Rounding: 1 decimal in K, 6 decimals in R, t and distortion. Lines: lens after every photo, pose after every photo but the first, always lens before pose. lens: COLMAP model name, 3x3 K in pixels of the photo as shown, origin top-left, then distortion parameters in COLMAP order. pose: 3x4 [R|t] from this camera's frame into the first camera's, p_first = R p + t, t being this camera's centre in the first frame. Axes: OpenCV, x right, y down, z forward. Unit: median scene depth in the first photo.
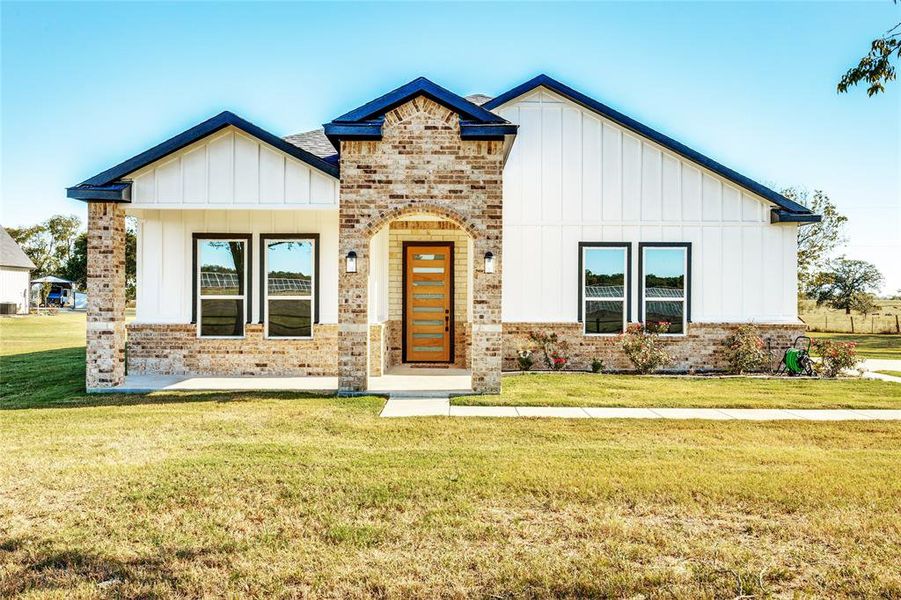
lens RADIAL K [[466.0, 0, 450.5], [0, 466.0, 300.0], [0, 0, 1]] dist [-0.001366, 0.000207]
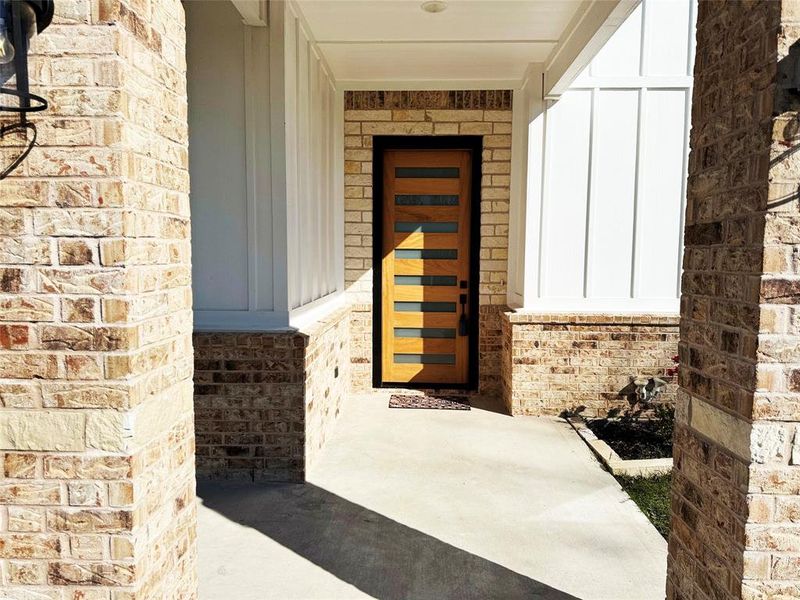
lens RADIAL K [[585.5, 0, 400.0], [0, 585.5, 300.0], [0, 0, 1]] dist [0.104198, -0.000970]
pose [[0.997420, 0.008335, -0.071295, -0.031498], [-0.003199, 0.997411, 0.071847, -0.003753], [0.071709, -0.071433, 0.994864, 0.394256]]
